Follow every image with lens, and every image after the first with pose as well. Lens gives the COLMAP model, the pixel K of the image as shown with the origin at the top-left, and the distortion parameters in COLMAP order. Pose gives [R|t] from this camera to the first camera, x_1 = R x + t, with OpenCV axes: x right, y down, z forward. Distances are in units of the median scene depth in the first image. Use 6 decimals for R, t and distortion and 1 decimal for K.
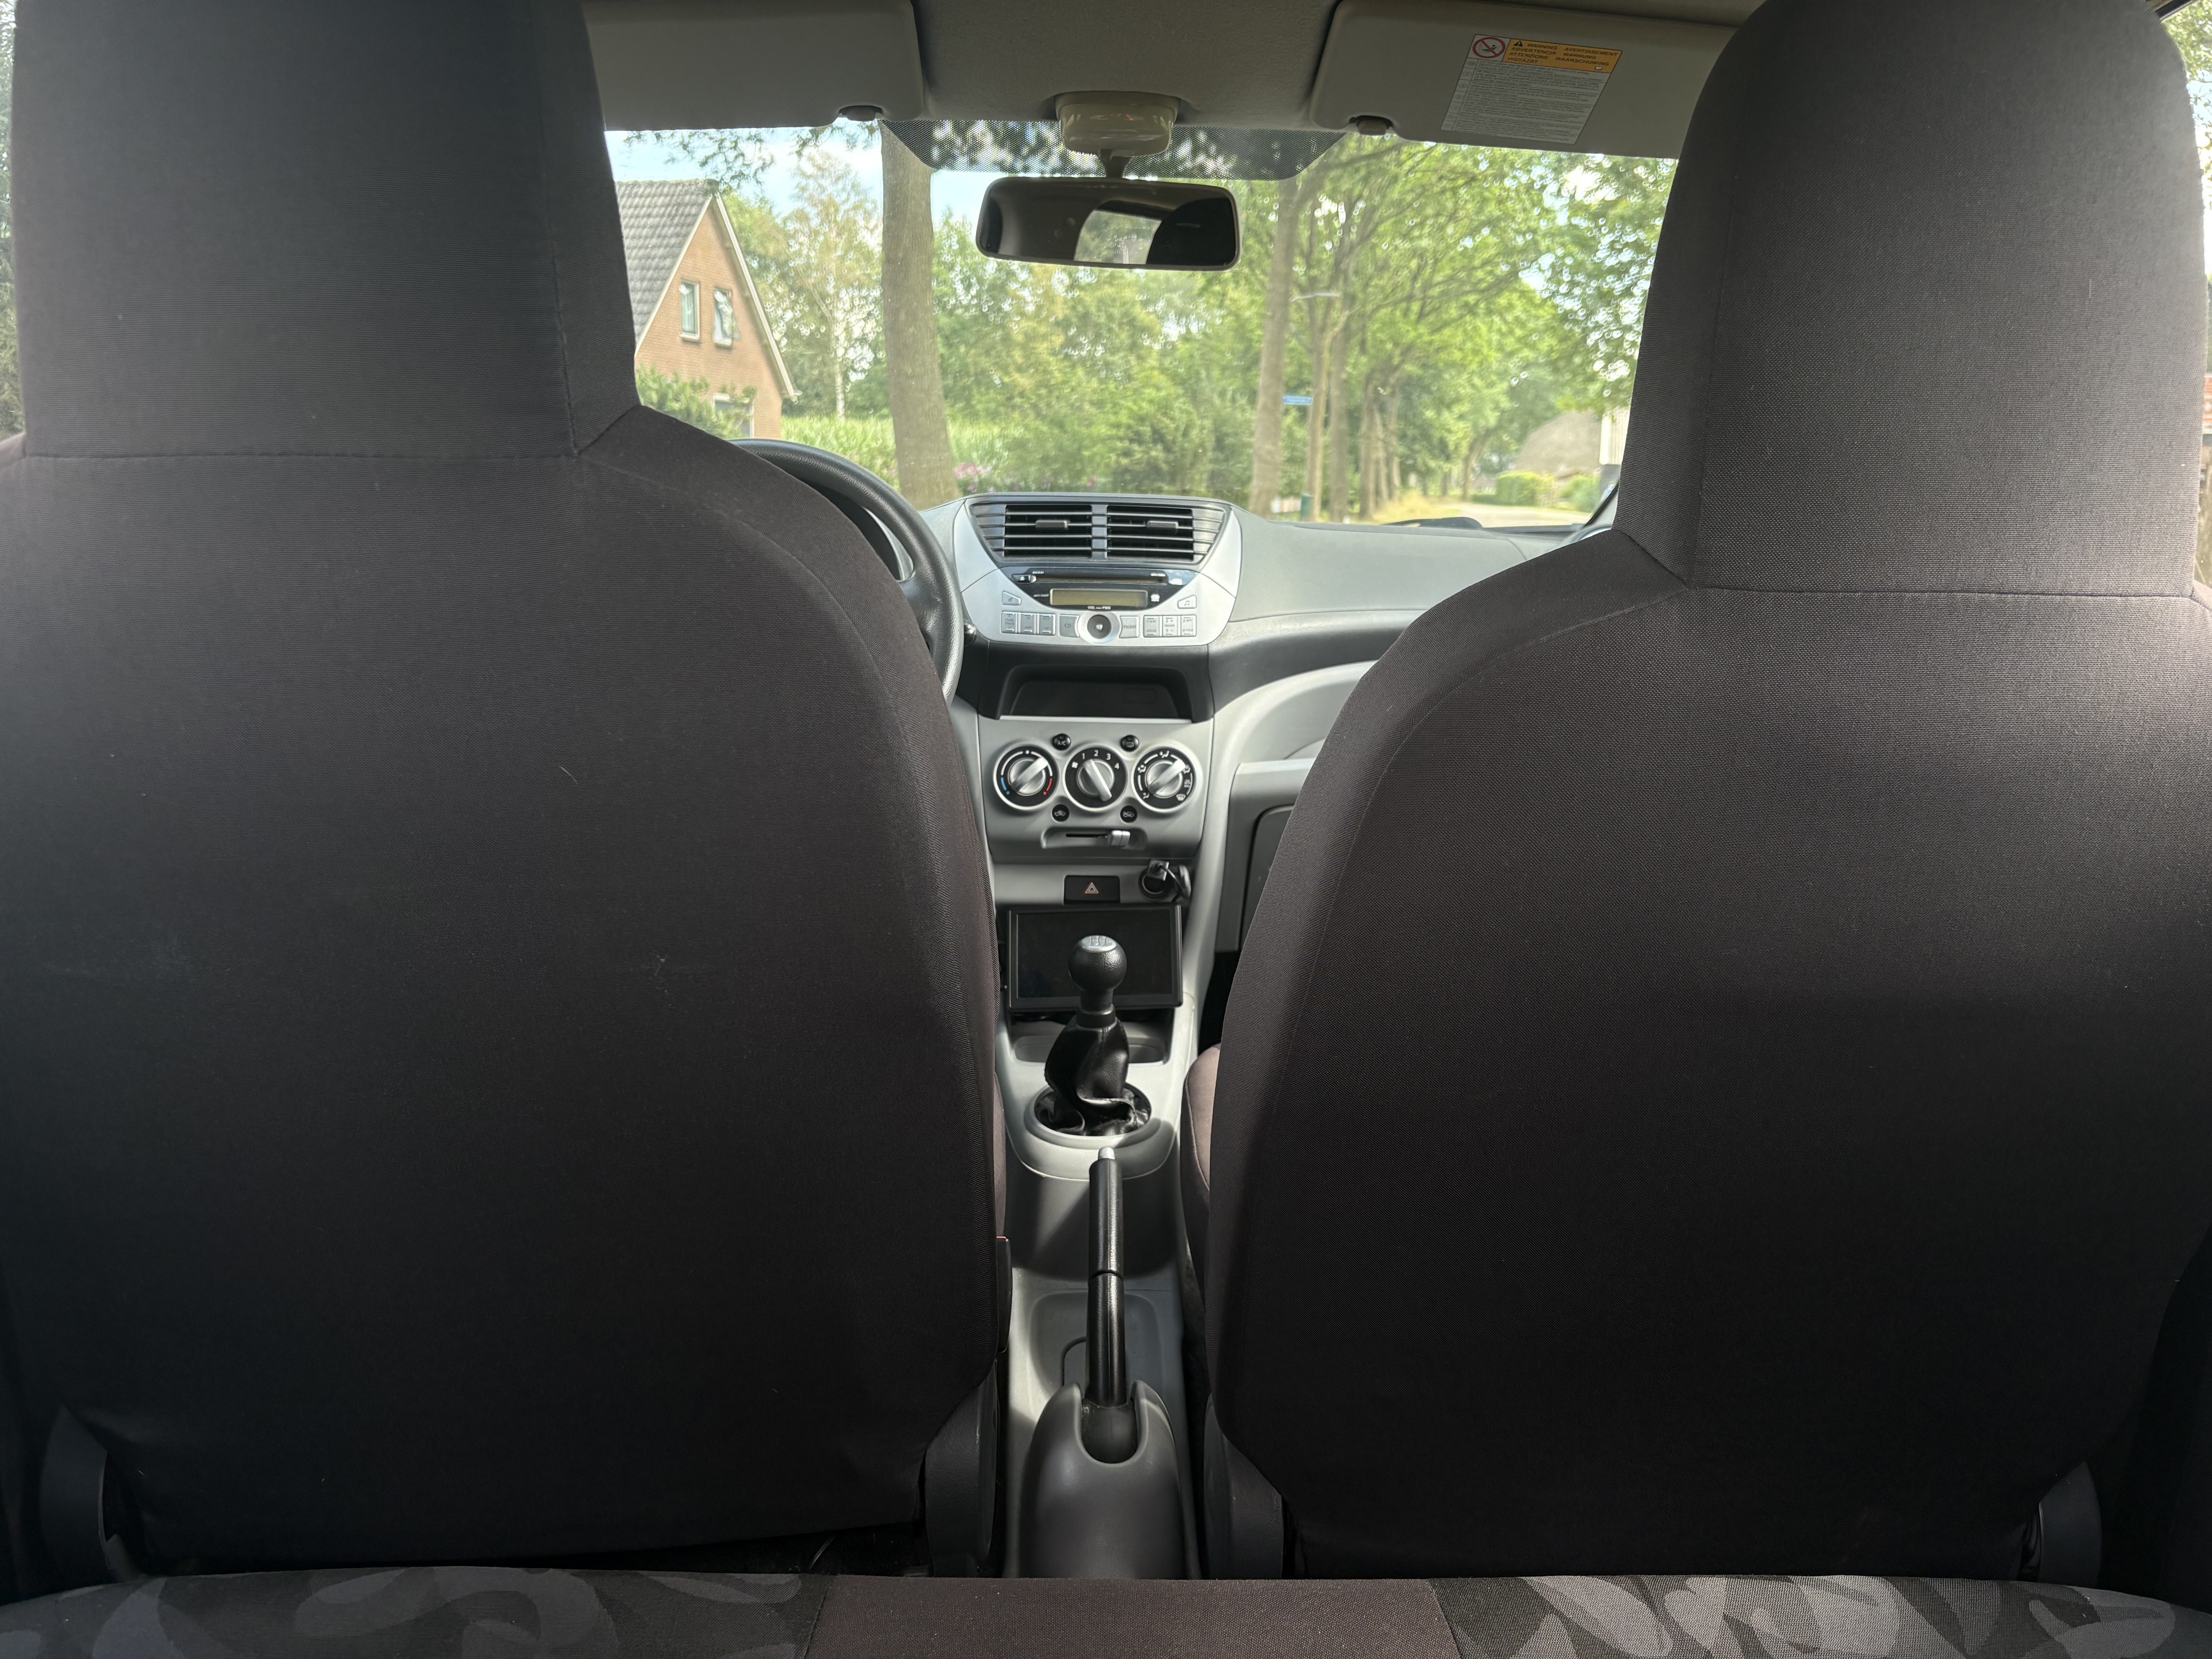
lens RADIAL K [[1665.9, 0, 1174.7], [0, 1665.9, 828.1], [0, 0, 1]] dist [0.099935, -0.001429]
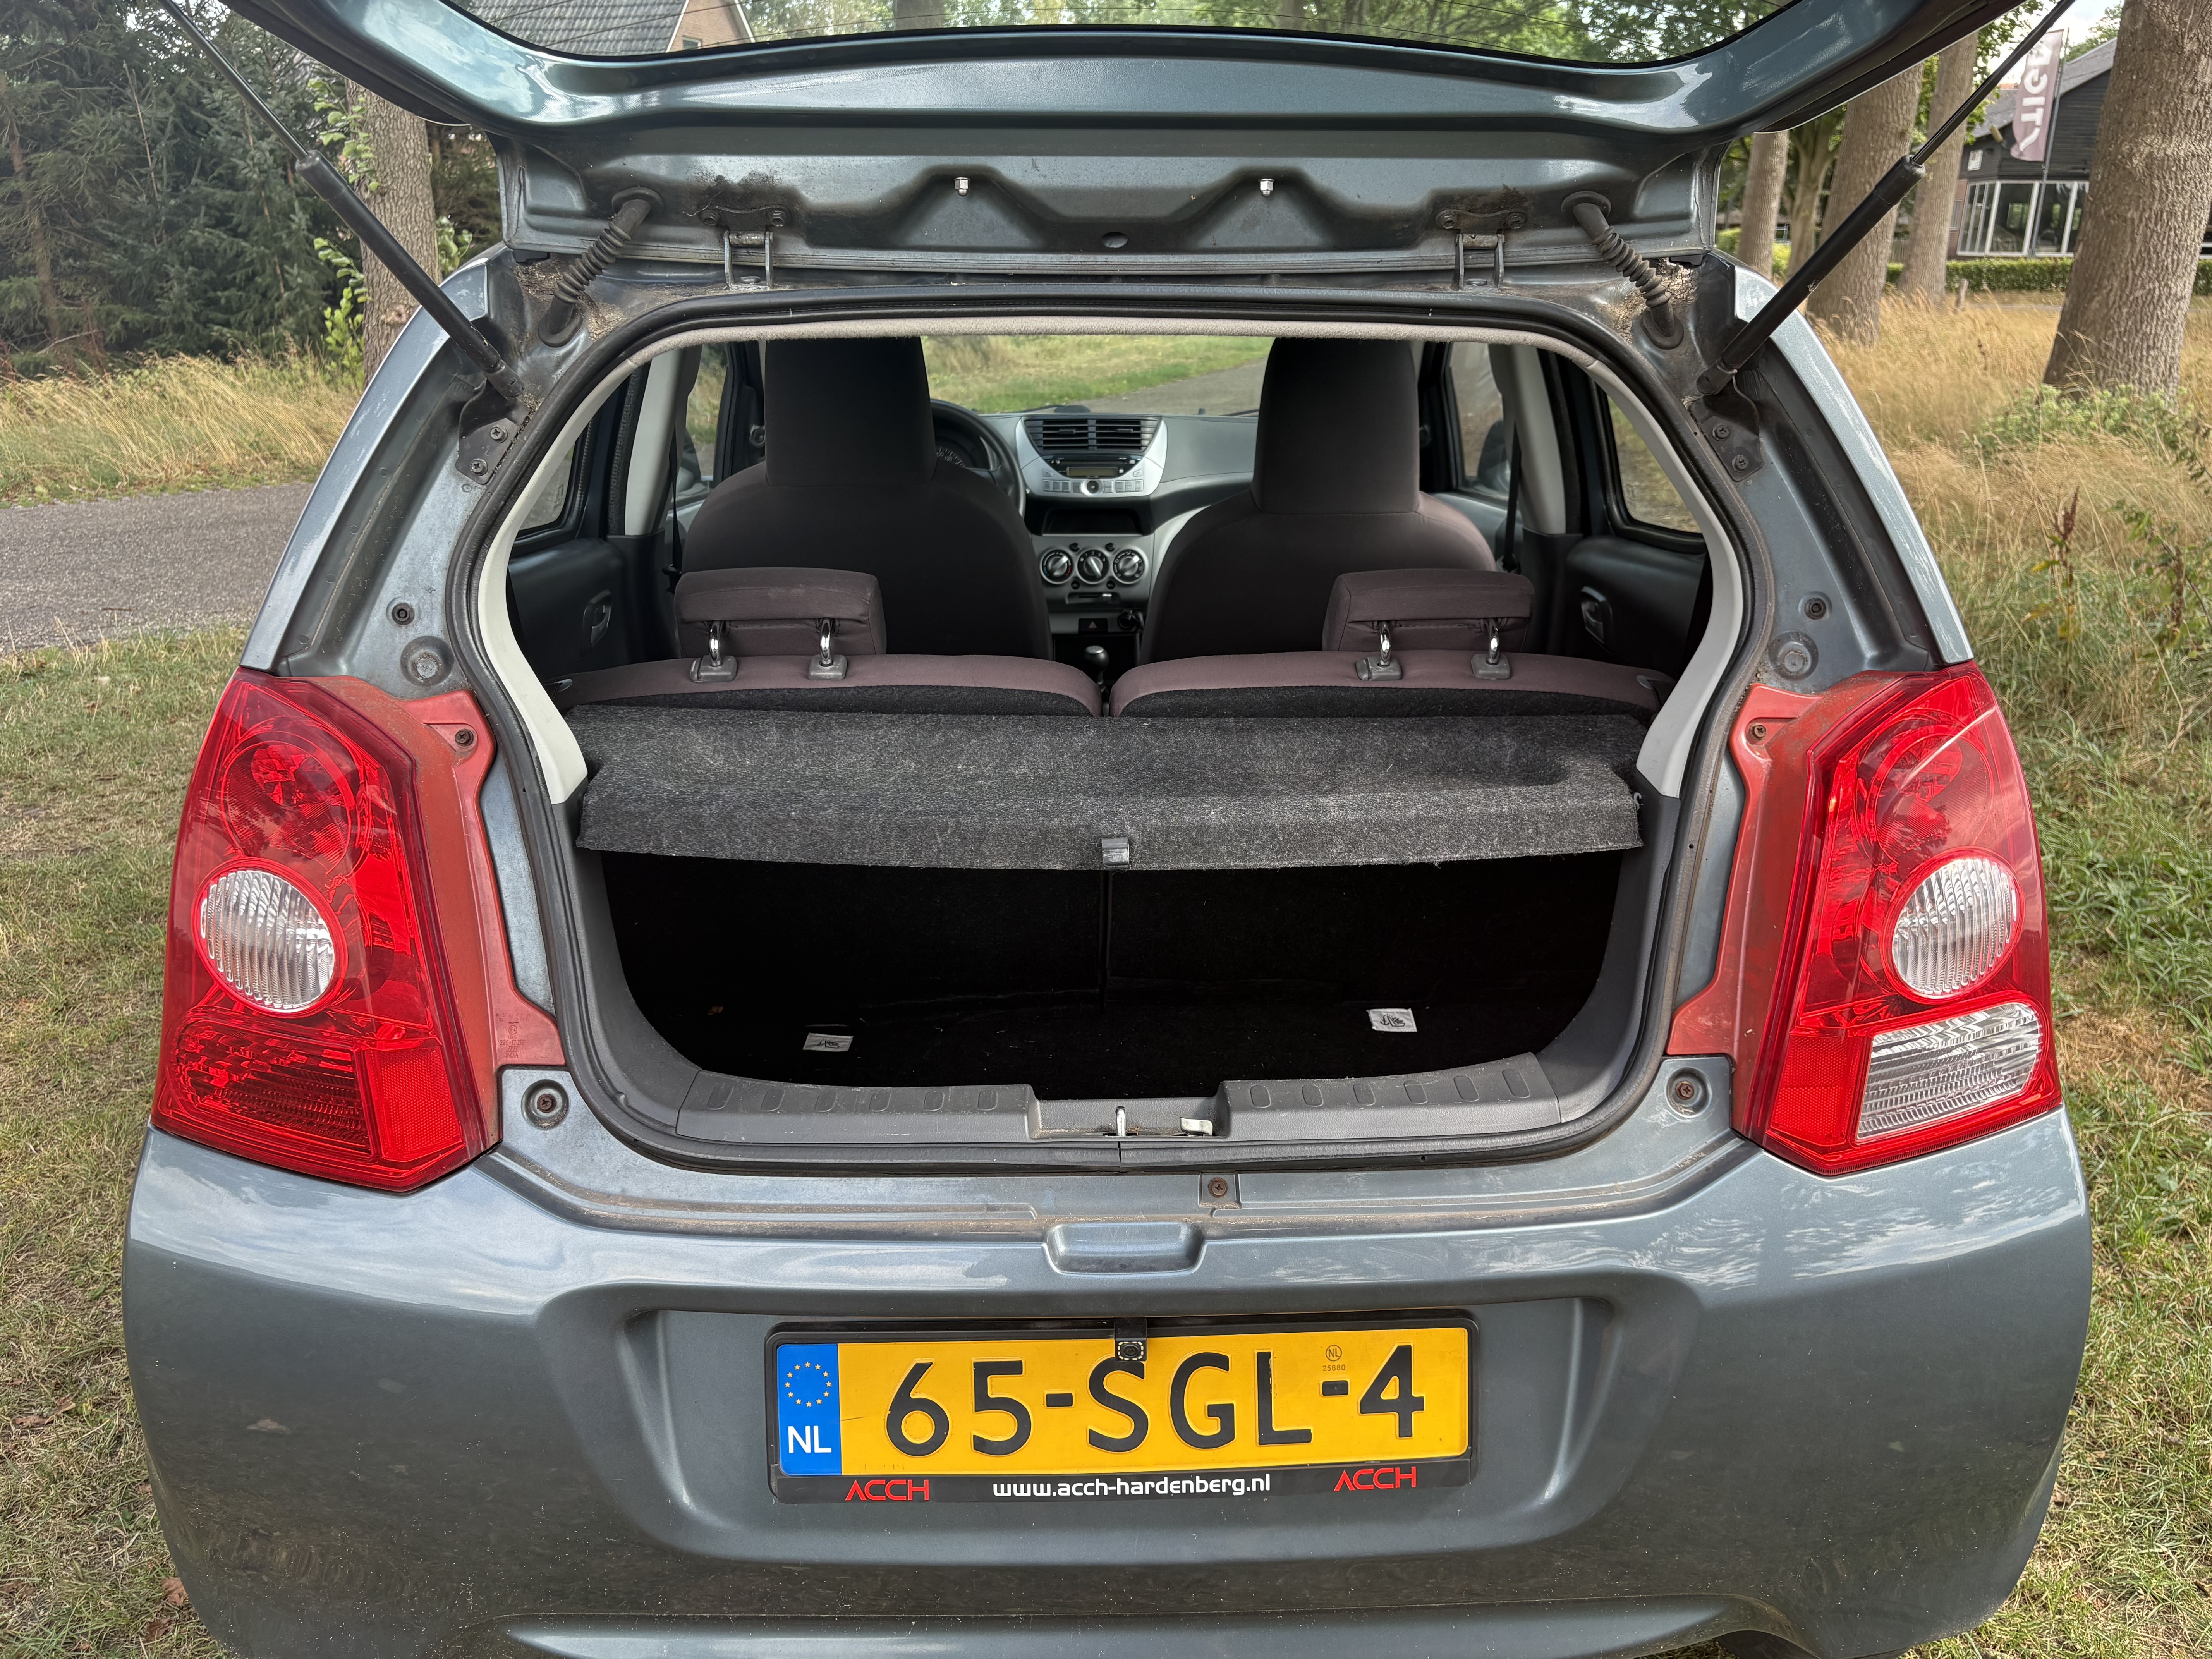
lens RADIAL K [[1667.8, 0, 1106.0], [0, 1667.8, 829.5], [0, 0, 1]] dist [-0.009527, -0.011755]
pose [[0.998430, -0.014025, -0.054228, 0.066125], [0.021580, 0.989723, 0.141362, -0.001205], [0.051688, -0.142310, 0.988472, -0.922324]]
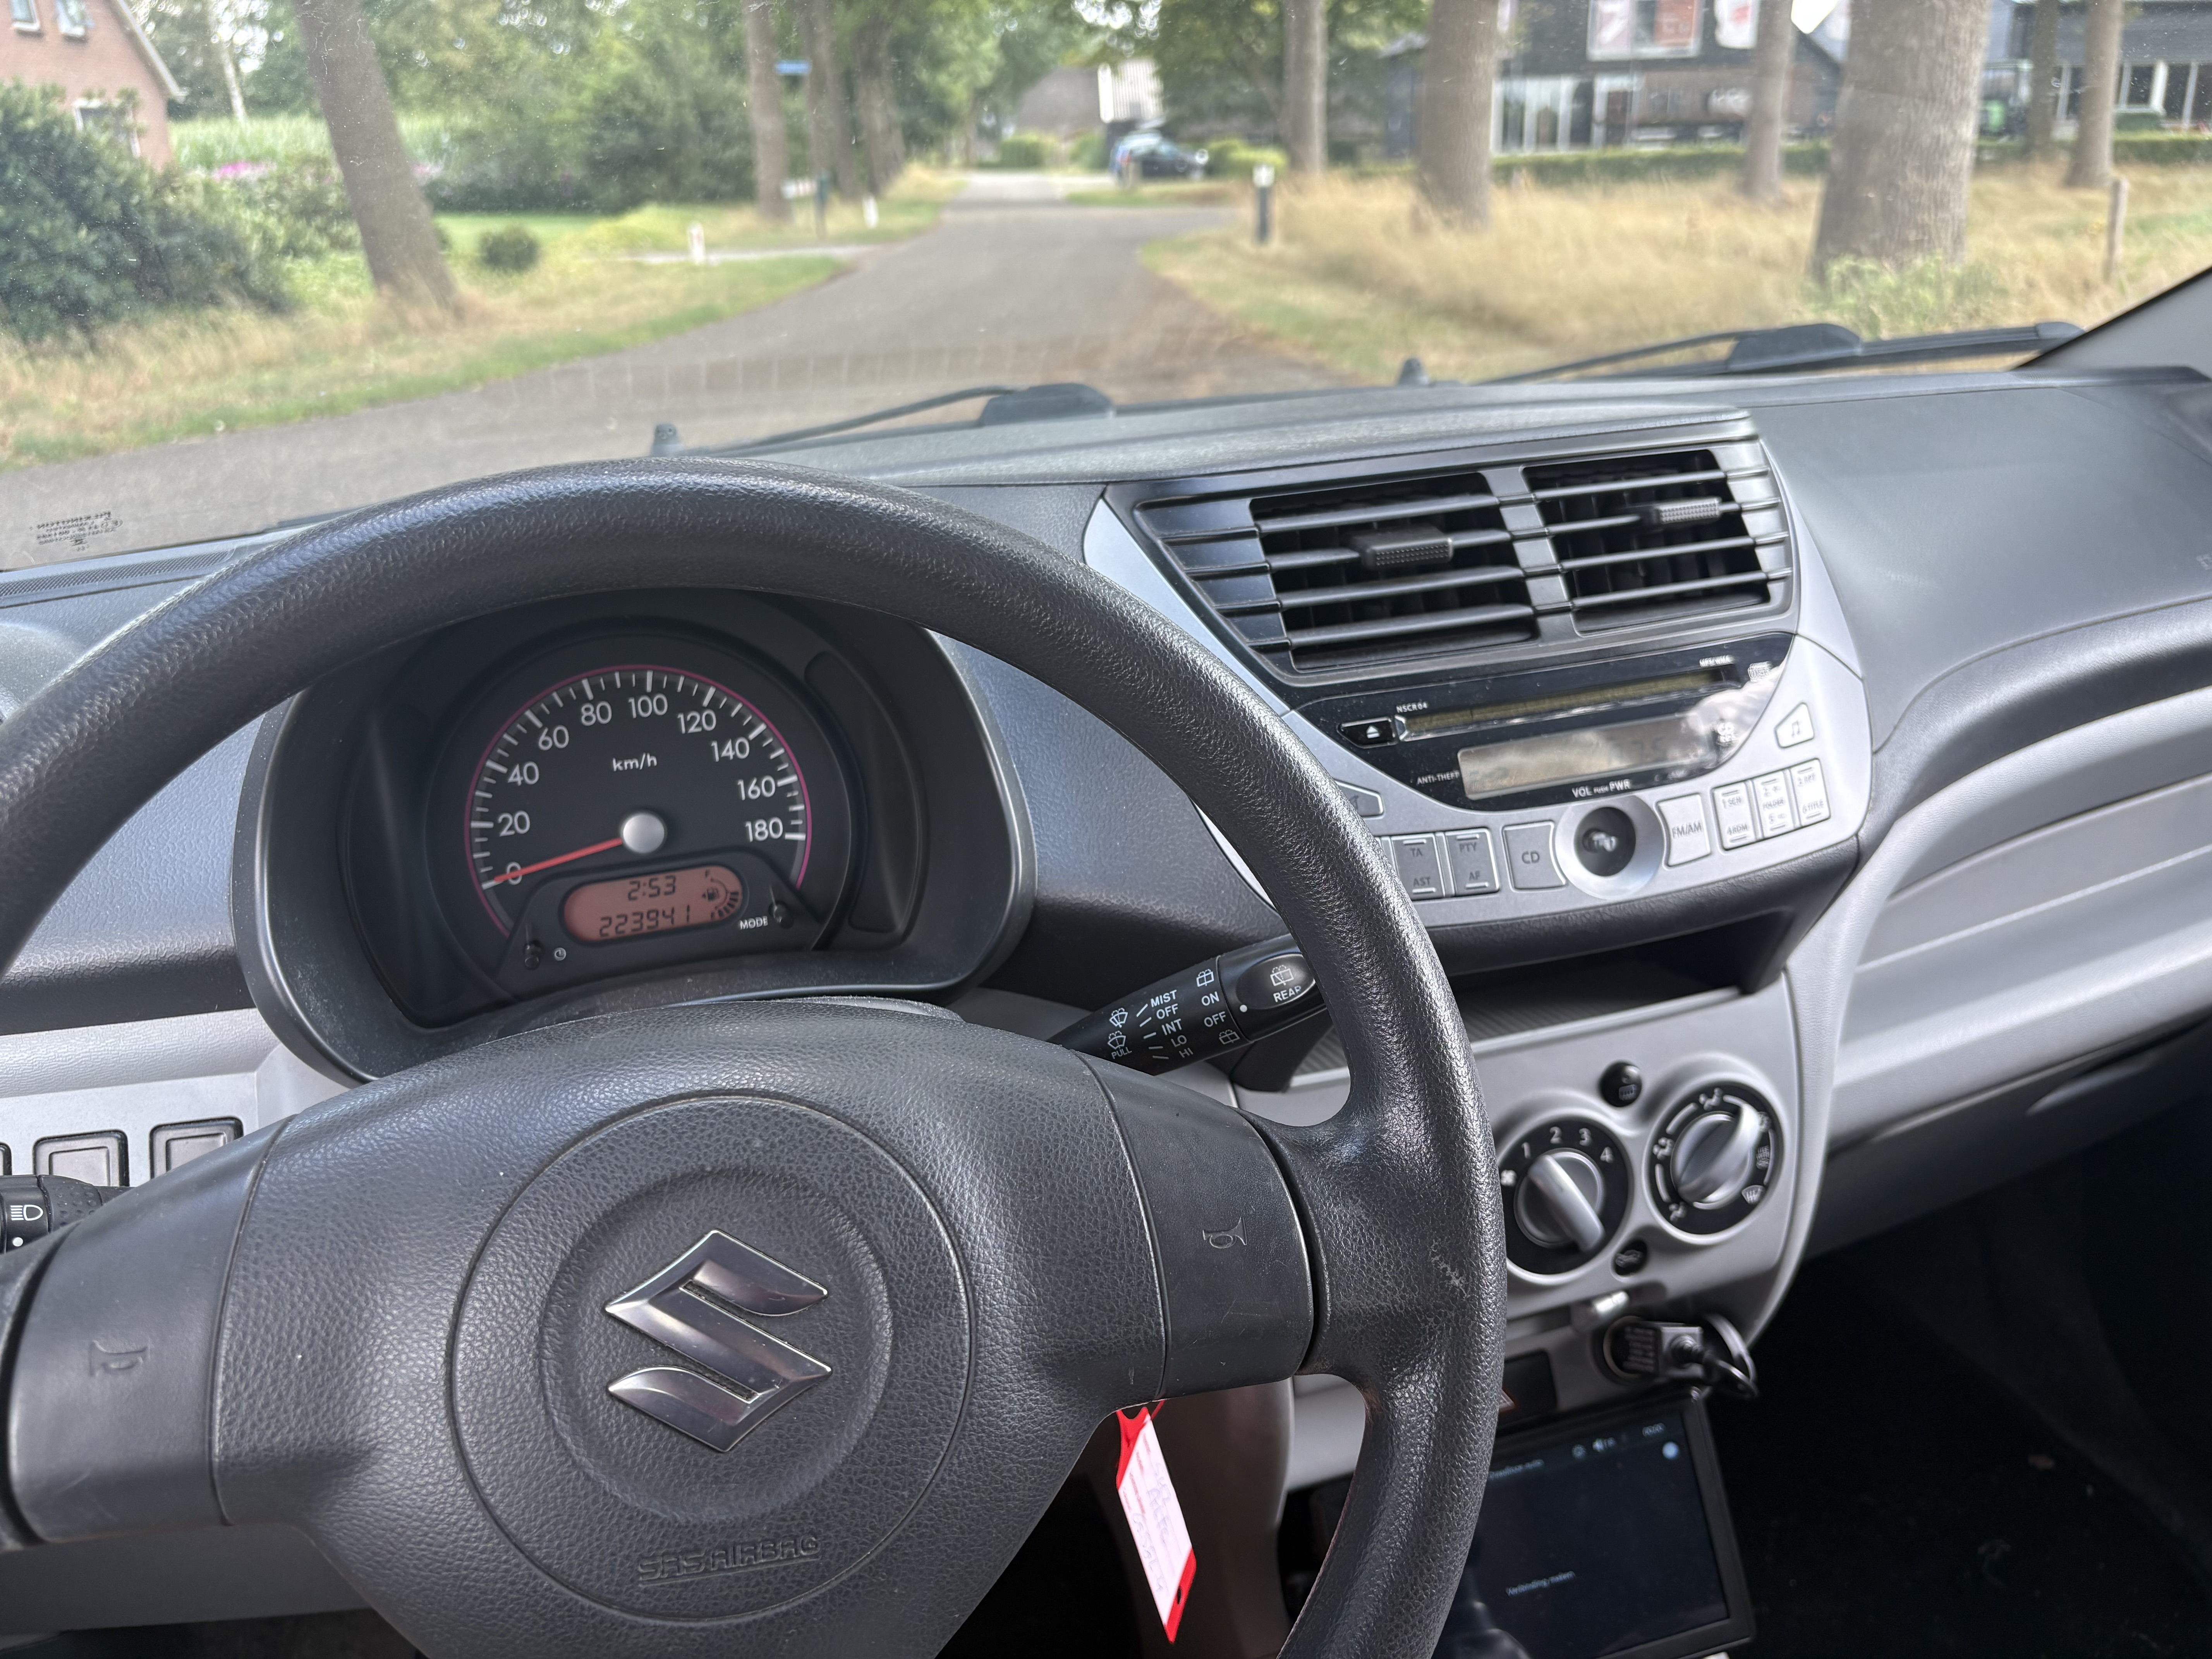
lens RADIAL K [[1668.2, 0, 1132.6], [0, 1668.2, 821.2], [0, 0, 1]] dist [0.029560, -0.010438]
pose [[0.963428, -0.155823, 0.218003, -0.209777], [0.115156, 0.975348, 0.188242, -0.195575], [-0.241961, -0.156253, 0.957622, 0.662372]]
